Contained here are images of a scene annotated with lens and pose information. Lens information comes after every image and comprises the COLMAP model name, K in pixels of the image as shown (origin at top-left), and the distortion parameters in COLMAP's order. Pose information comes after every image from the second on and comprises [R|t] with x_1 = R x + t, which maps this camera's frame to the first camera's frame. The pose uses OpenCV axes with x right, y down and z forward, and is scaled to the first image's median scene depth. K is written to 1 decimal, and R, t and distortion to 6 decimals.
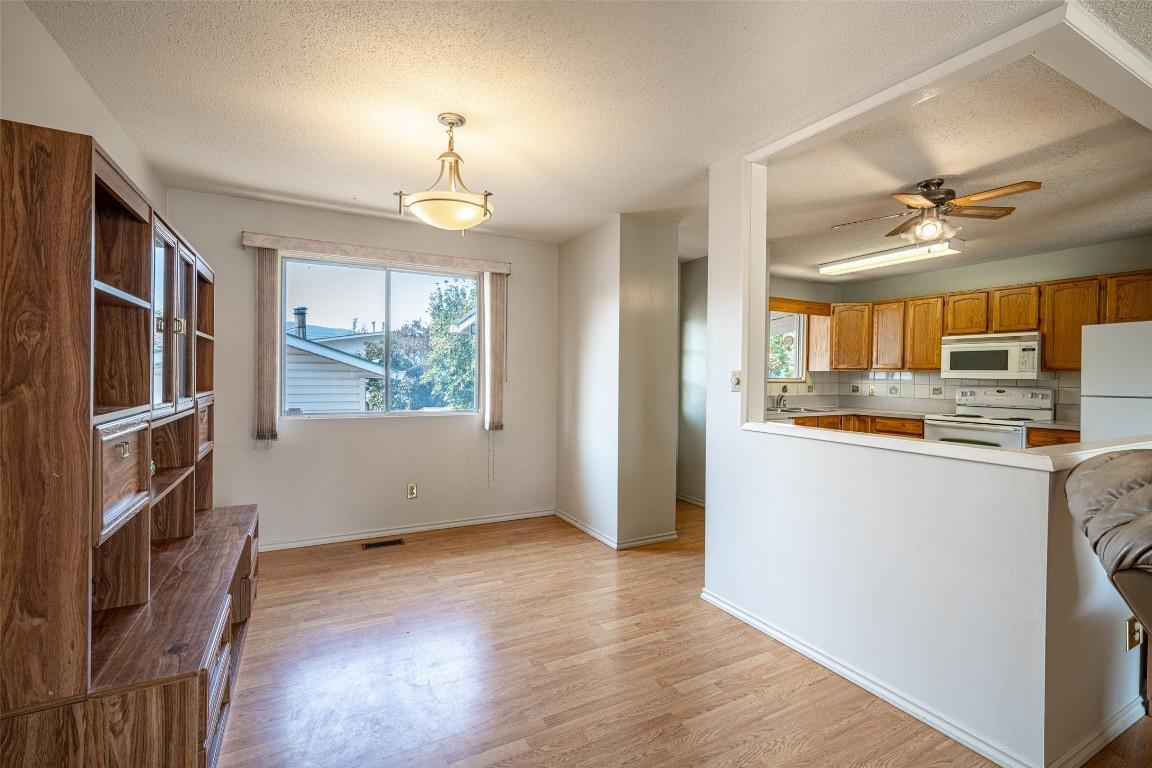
lens RADIAL K [[502.6, 0, 576.0], [0, 502.6, 384.0], [0, 0, 1]] dist [-0.001591, 0.000519]
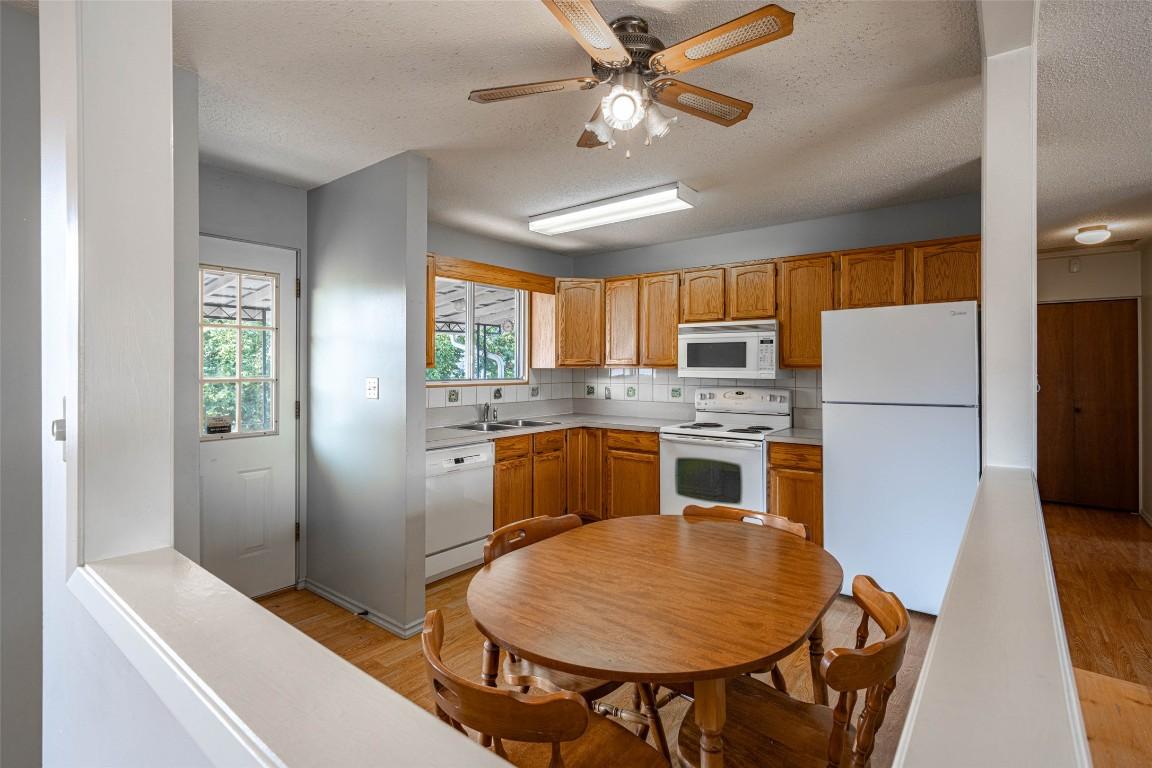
lens RADIAL K [[541.9, 0, 577.6], [0, 541.9, 372.0], [0, 0, 1]] dist [-0.003871, -0.000145]
pose [[0.916518, -0.011612, 0.399825, 0.246700], [0.015231, 0.999867, -0.005877, -0.017219], [-0.399704, 0.011476, 0.916573, 0.291000]]
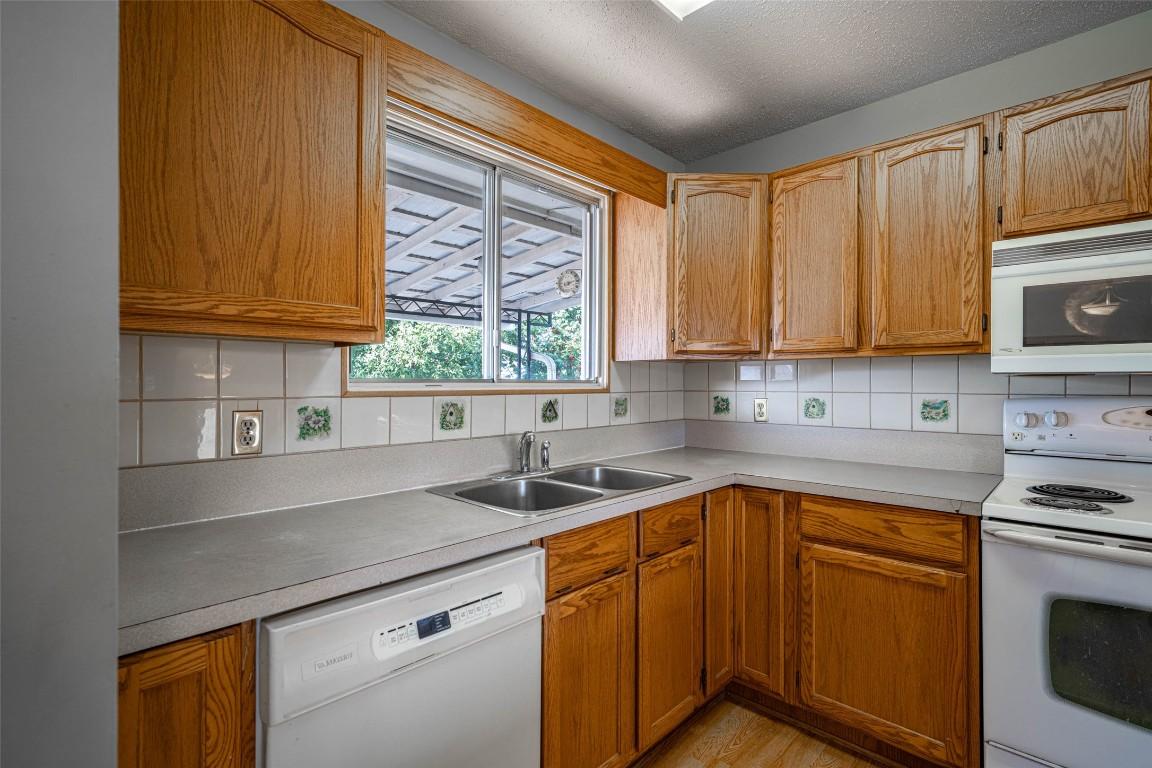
lens RADIAL K [[537.7, 0, 572.5], [0, 537.7, 381.8], [0, 0, 1]] dist [0.000471, 0.000430]
pose [[0.949948, -0.007853, 0.312310, 0.367258], [0.014213, 0.999735, -0.018093, -0.003761], [-0.312085, 0.021627, 0.949808, 0.753111]]
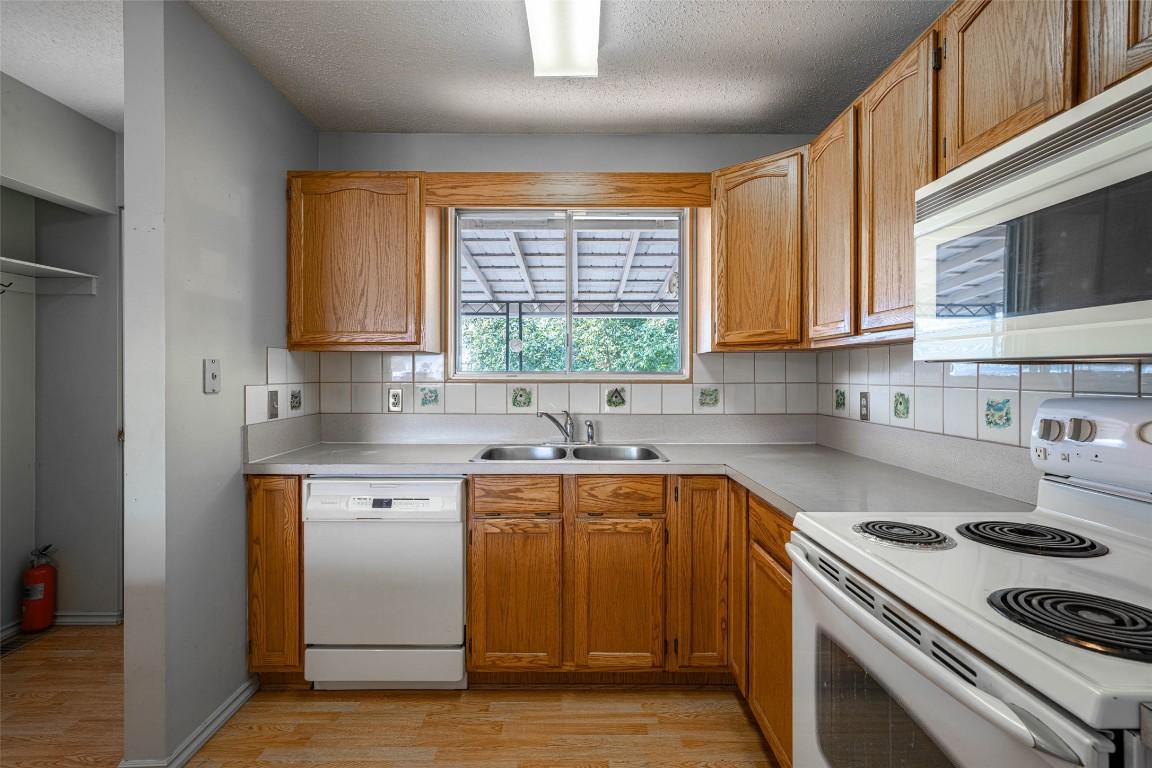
lens RADIAL K [[541.9, 0, 577.6], [0, 541.9, 372.0], [0, 0, 1]] dist [-0.003871, -0.000145]
pose [[0.883762, -0.009731, -0.467835, 0.697325], [-0.002402, 0.999676, -0.025331, 0.000400], [0.467930, 0.023510, 0.883453, 0.685715]]
